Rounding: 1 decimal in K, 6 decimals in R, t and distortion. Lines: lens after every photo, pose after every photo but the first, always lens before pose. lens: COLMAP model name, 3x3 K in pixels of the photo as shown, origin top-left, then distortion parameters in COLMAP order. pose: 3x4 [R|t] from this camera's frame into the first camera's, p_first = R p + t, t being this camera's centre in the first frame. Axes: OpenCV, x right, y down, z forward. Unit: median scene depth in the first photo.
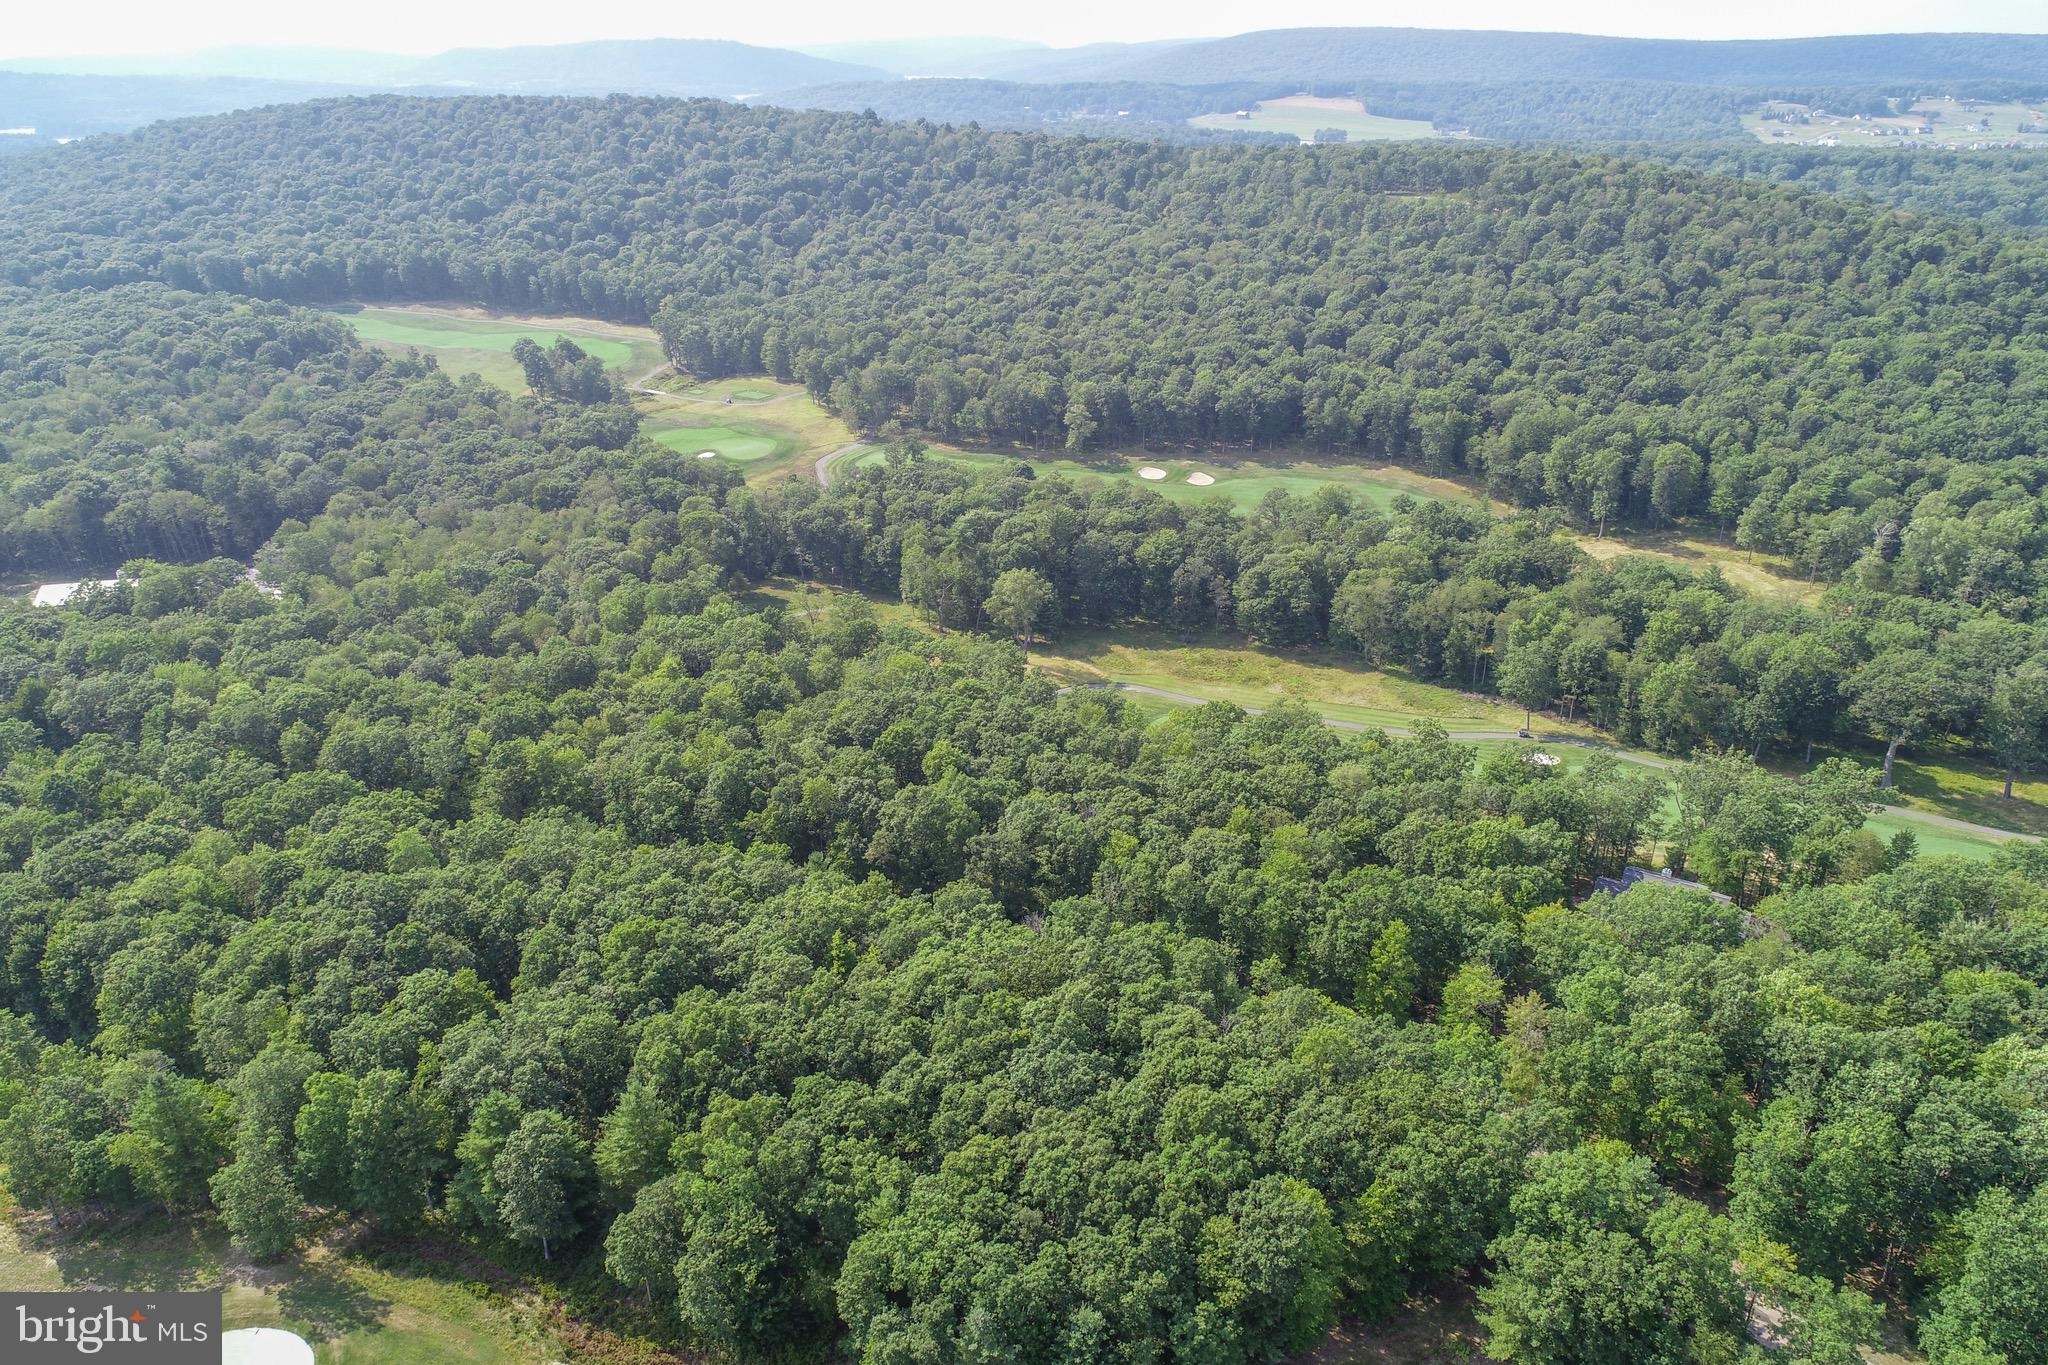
lens RADIAL K [[1367.1, 0, 1021.7], [0, 1367.1, 693.5], [0, 0, 1]] dist [-0.004021, 0.001479]
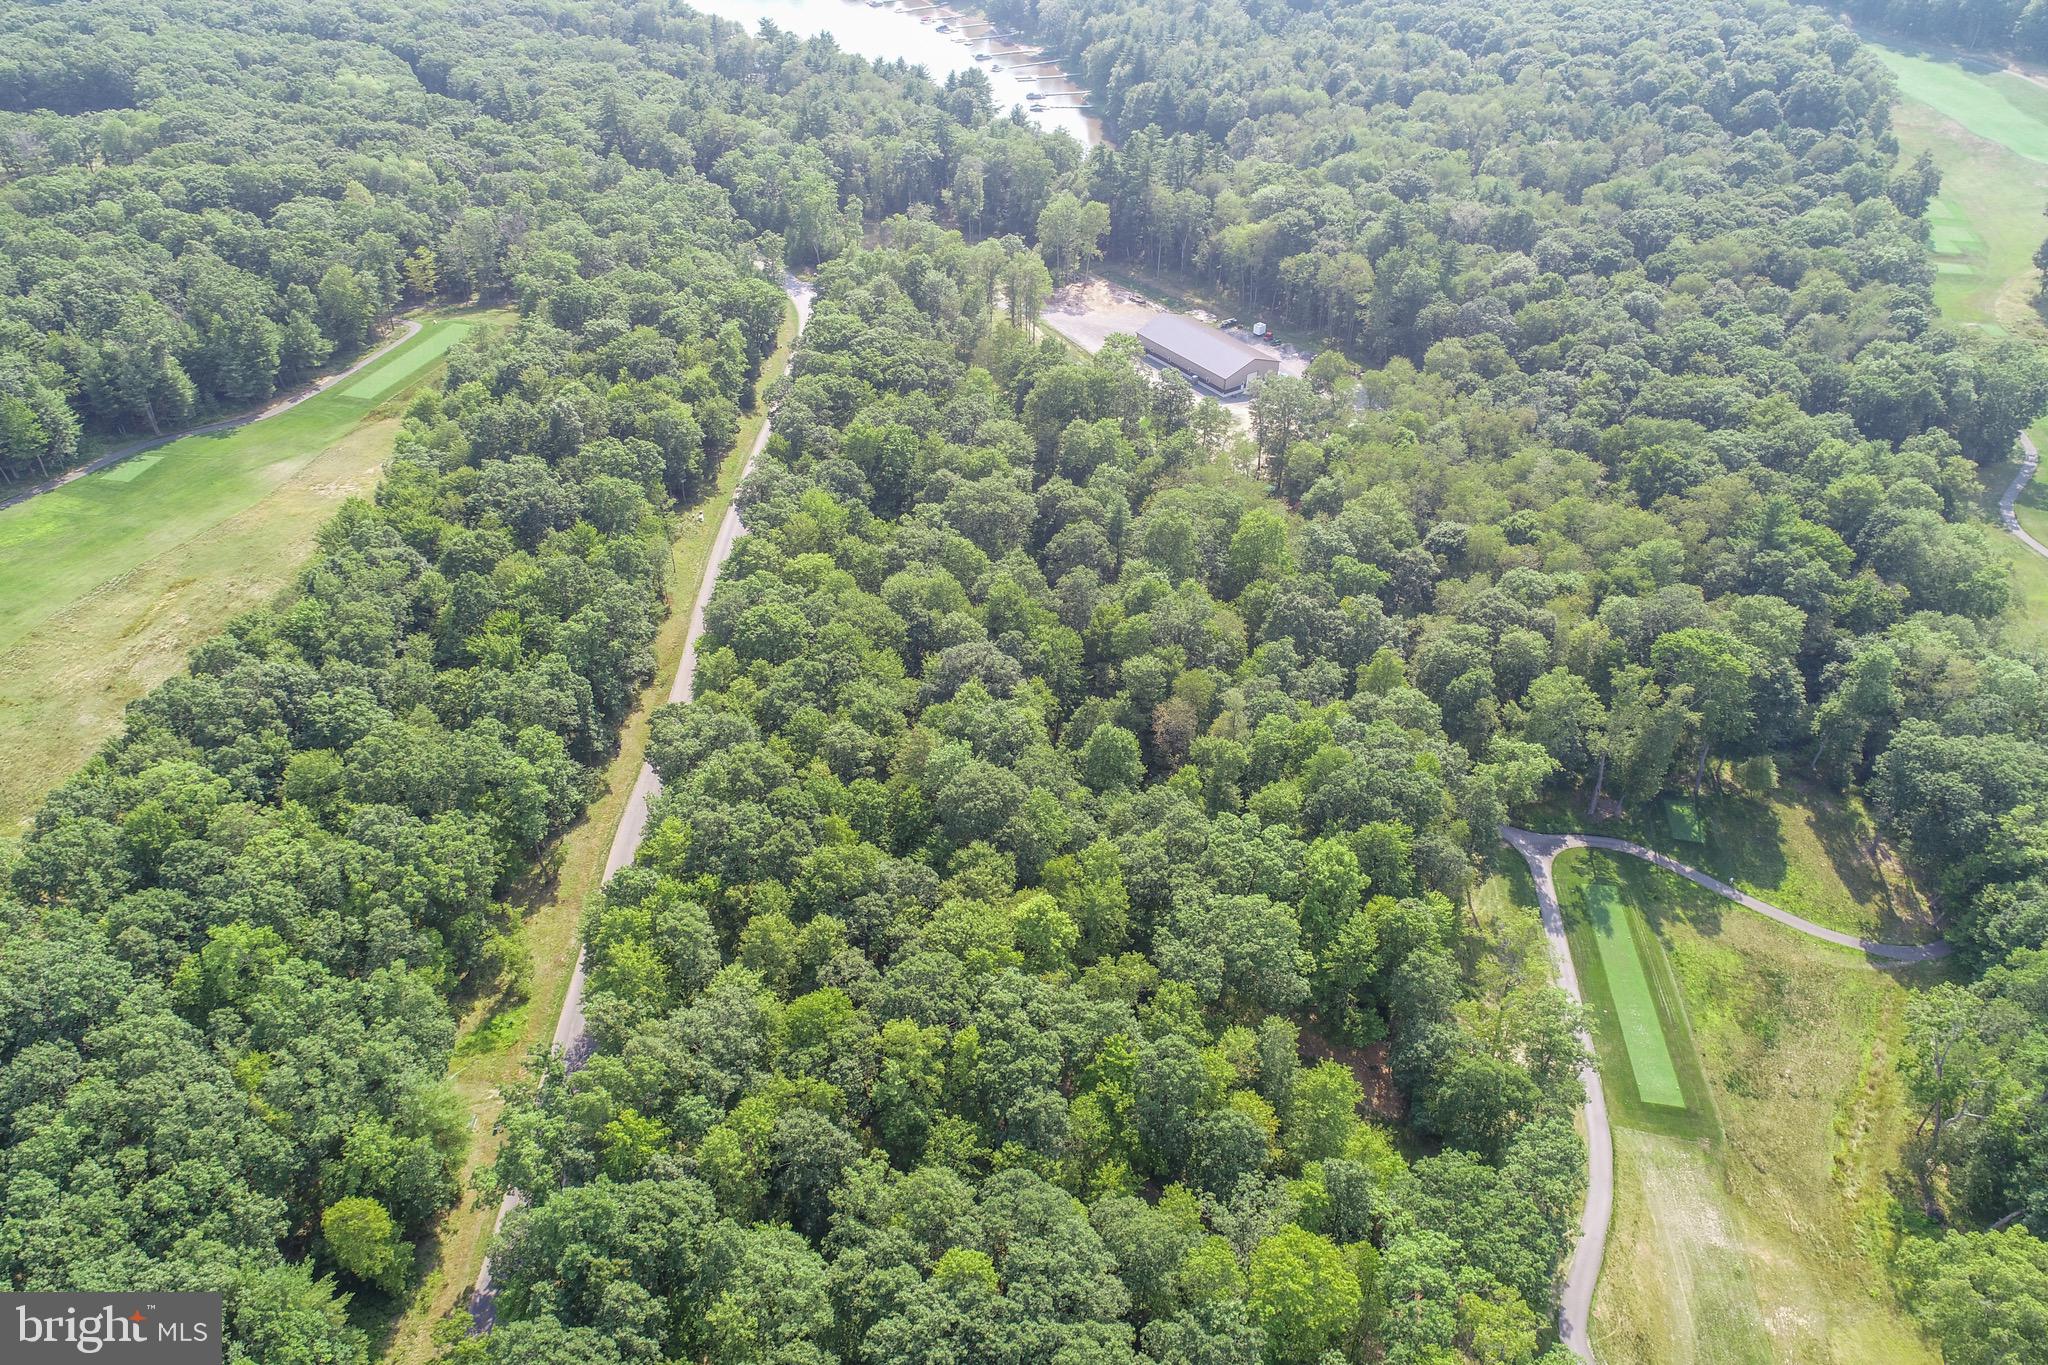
lens RADIAL K [[1367.1, 0, 1021.7], [0, 1367.1, 693.5], [0, 0, 1]] dist [-0.004021, 0.001479]
pose [[0.362682, 0.569070, -0.737984, 0.044975], [-0.400543, 0.810215, 0.427922, -0.146789], [0.841443, 0.140395, 0.521787, 0.310345]]
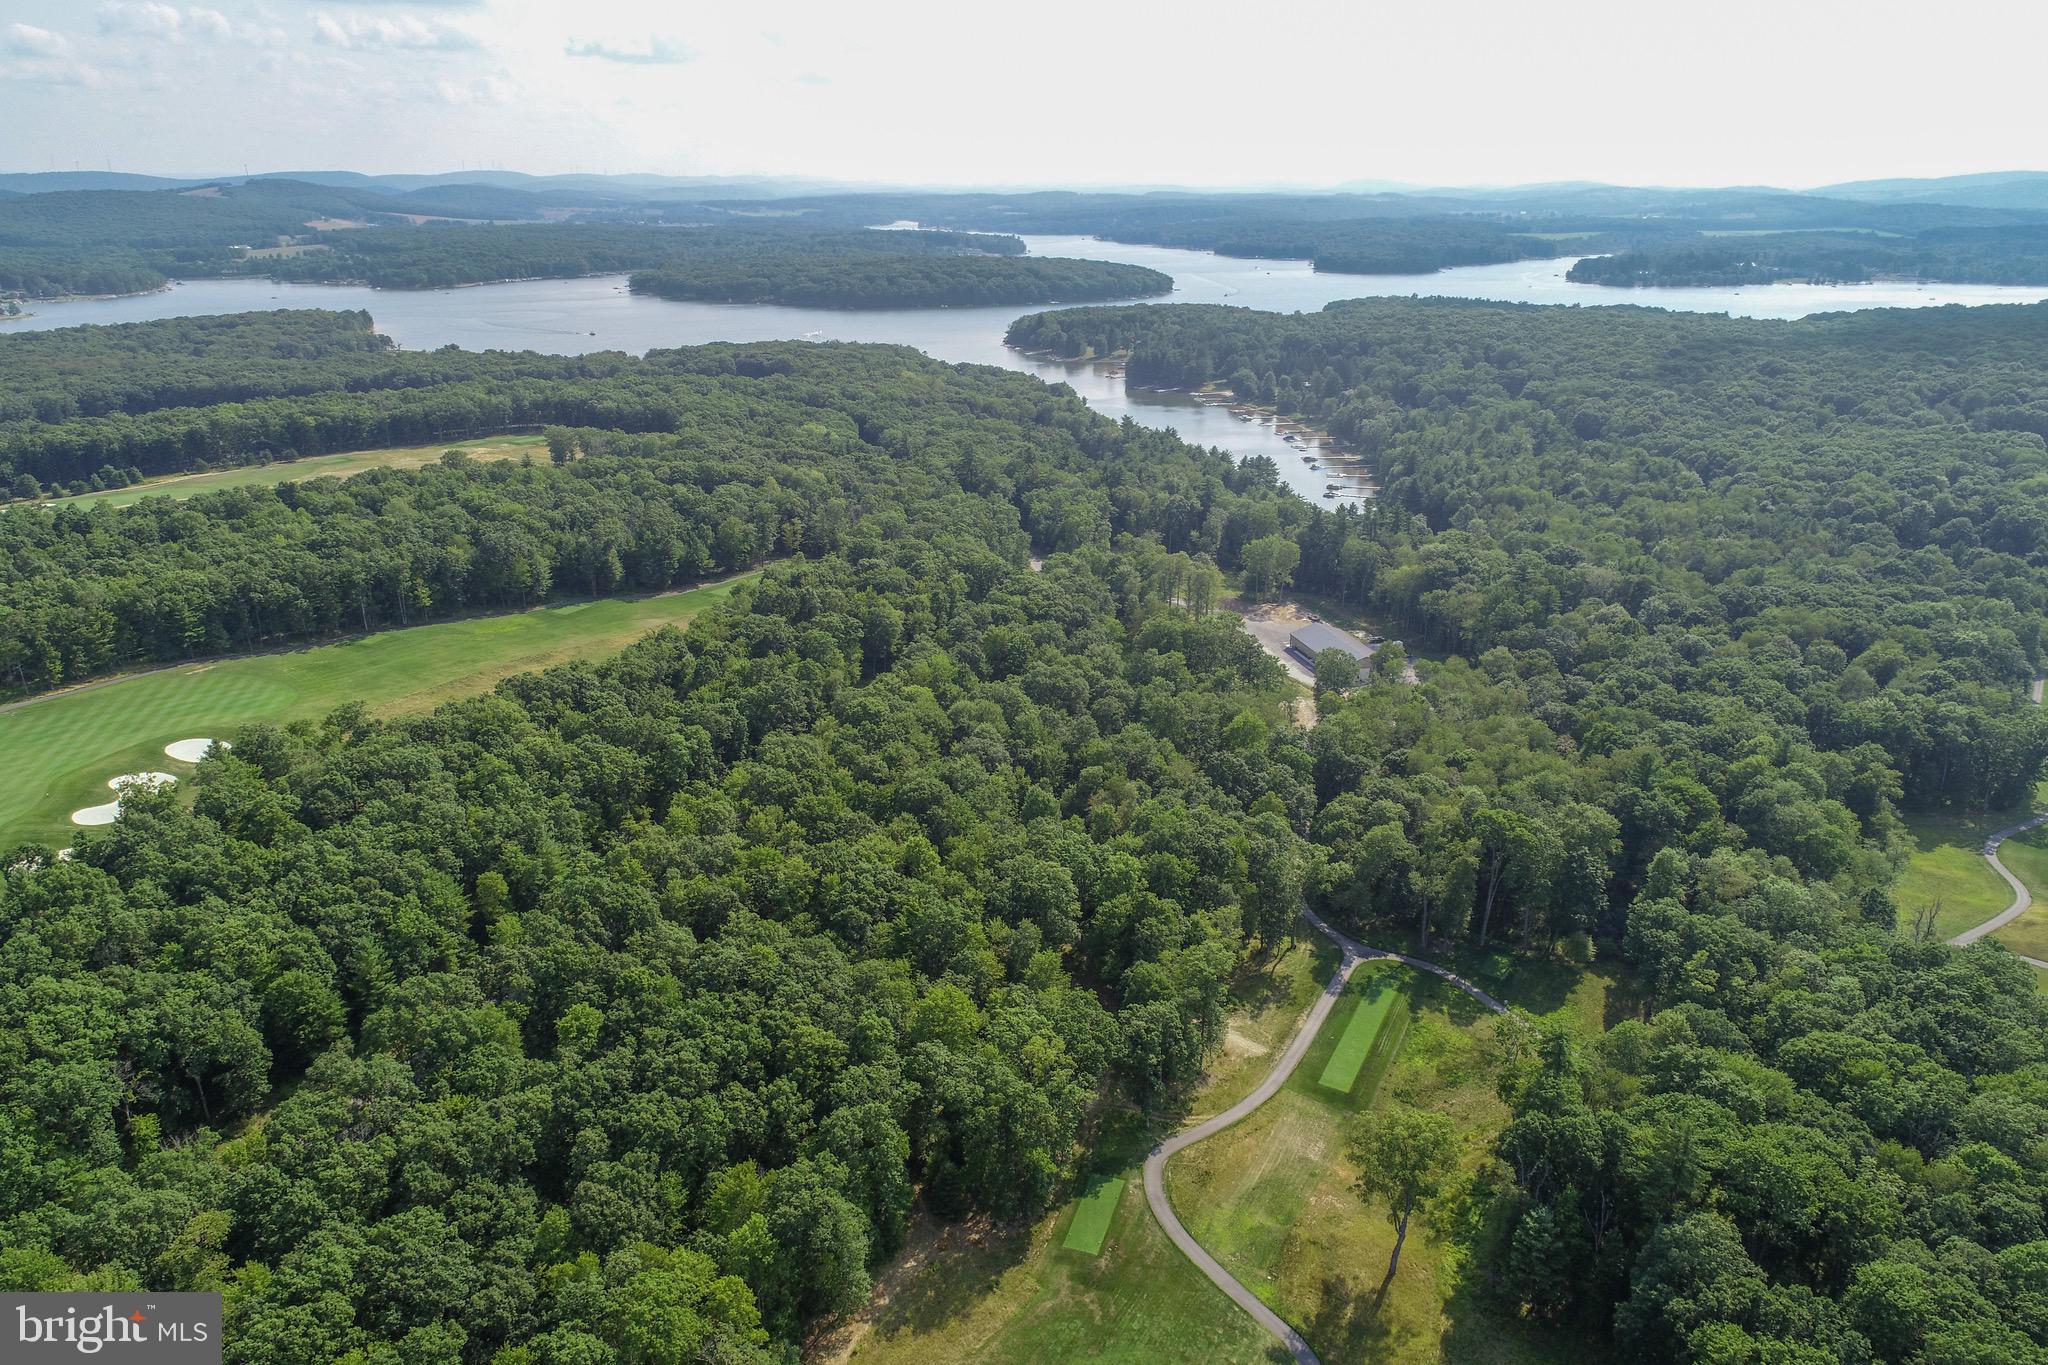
lens RADIAL K [[1367.1, 0, 1021.7], [0, 1367.1, 693.5], [0, 0, 1]] dist [-0.004021, 0.001479]
pose [[0.020933, 0.361106, -0.932290, 0.242723], [-0.429555, 0.845287, 0.317763, -0.186967], [0.902798, 0.393818, 0.172809, 0.389994]]
